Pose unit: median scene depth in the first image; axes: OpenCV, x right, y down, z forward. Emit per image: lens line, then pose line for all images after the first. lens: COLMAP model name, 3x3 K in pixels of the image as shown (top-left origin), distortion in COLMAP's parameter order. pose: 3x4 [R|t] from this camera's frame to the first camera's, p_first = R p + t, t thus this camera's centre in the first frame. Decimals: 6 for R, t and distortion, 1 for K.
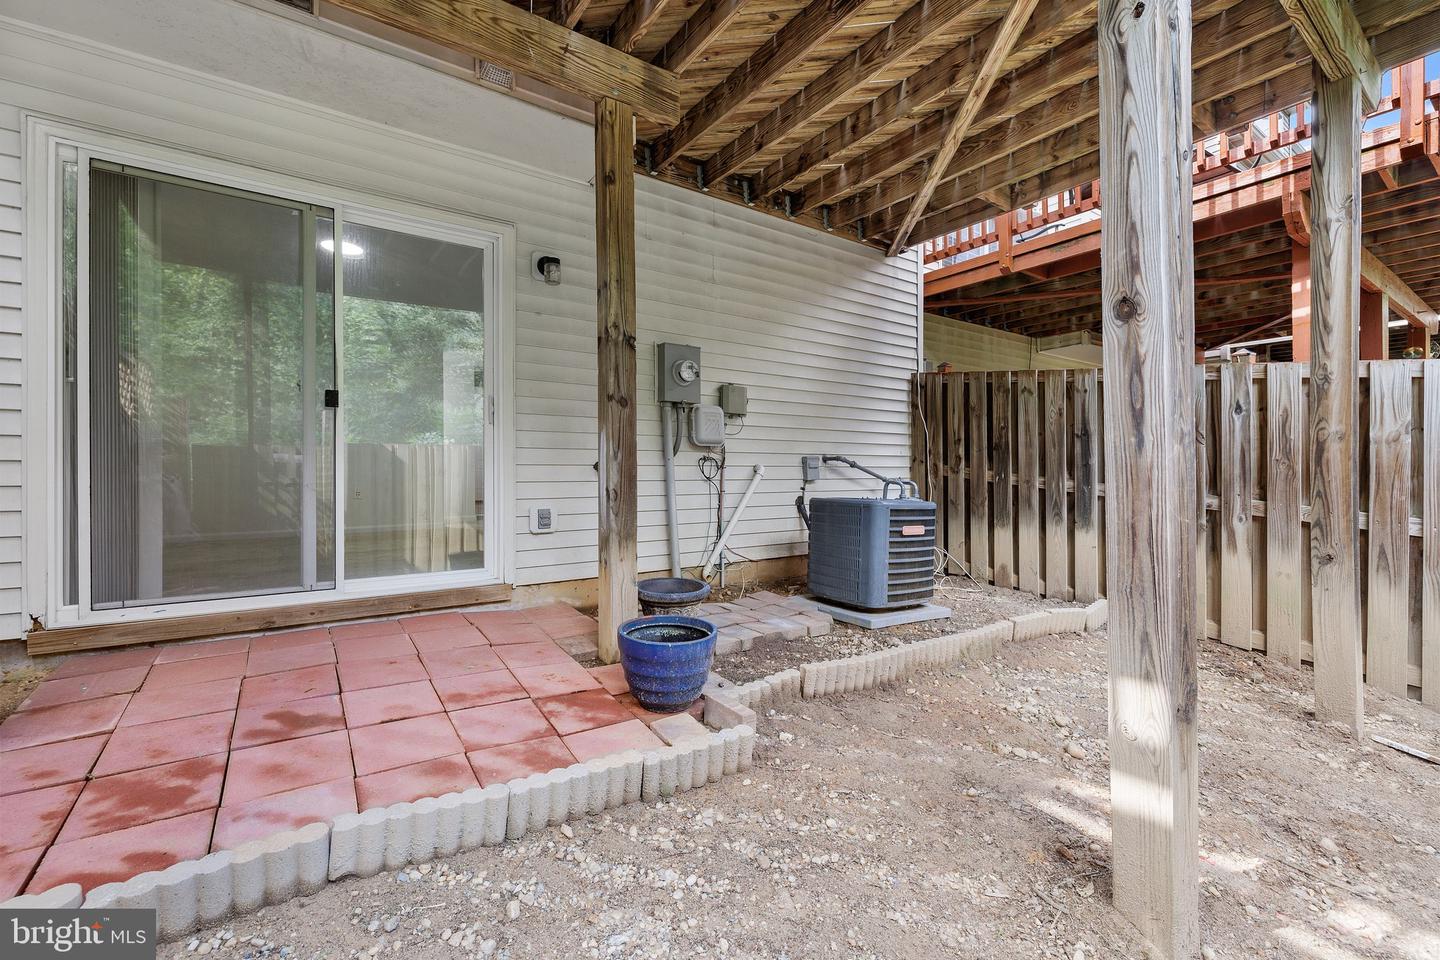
lens RADIAL K [[603.6, 0, 717.2], [0, 603.6, 475.2], [0, 0, 1]] dist [0.000307, -0.000237]
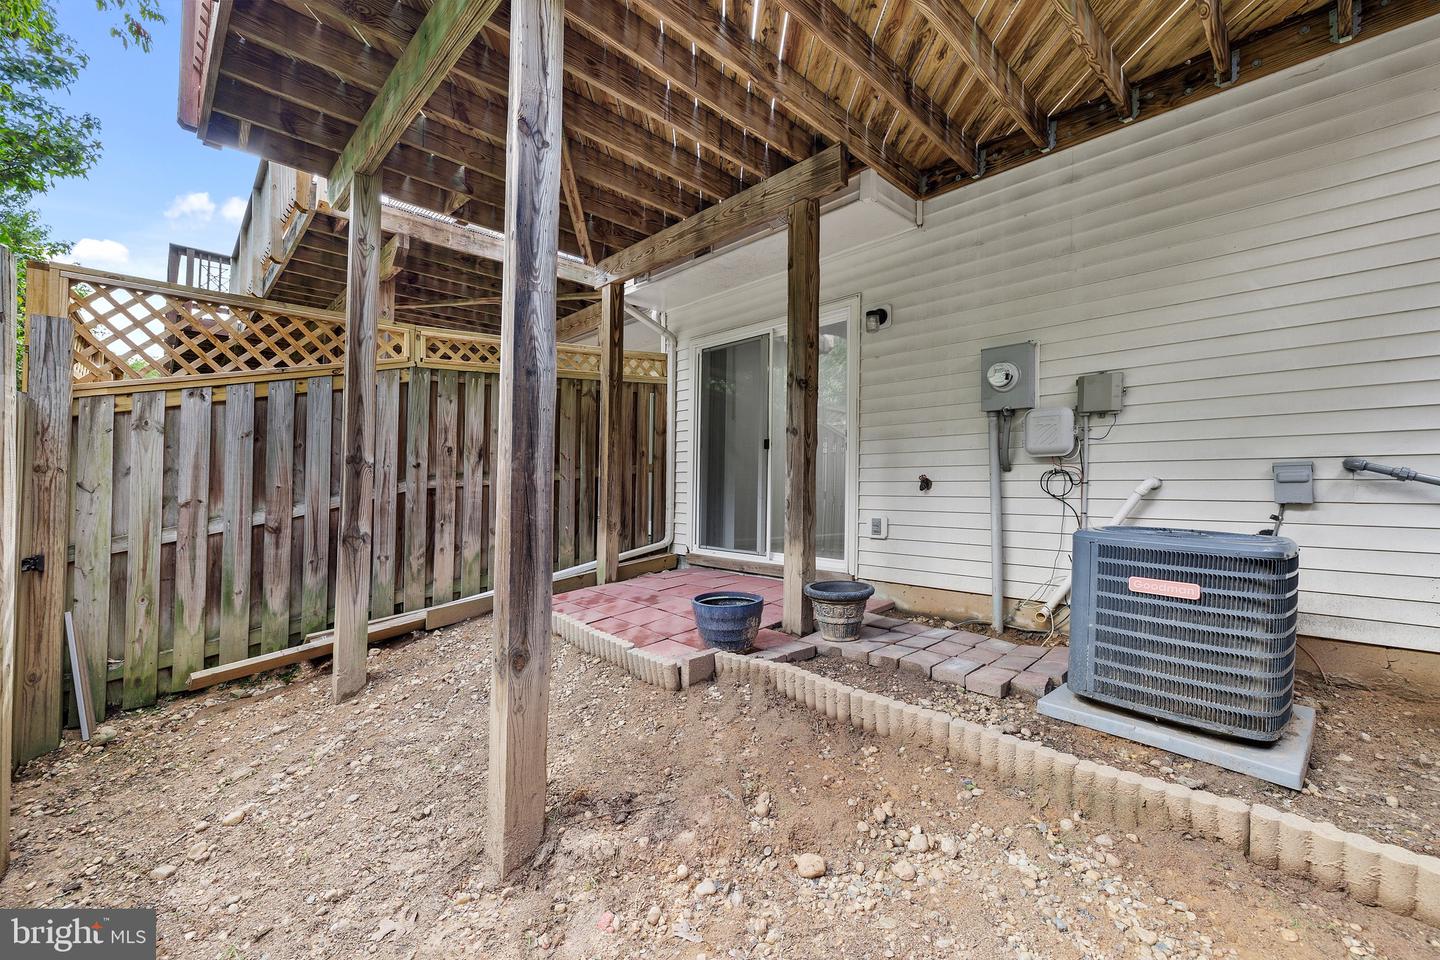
lens RADIAL K [[603.6, 0, 717.2], [0, 603.6, 475.2], [0, 0, 1]] dist [0.000307, -0.000237]
pose [[0.151187, -0.022238, -0.988255, 0.818355], [-0.013346, 0.999610, -0.024535, 0.003502], [0.988415, 0.016898, 0.150831, 0.484825]]
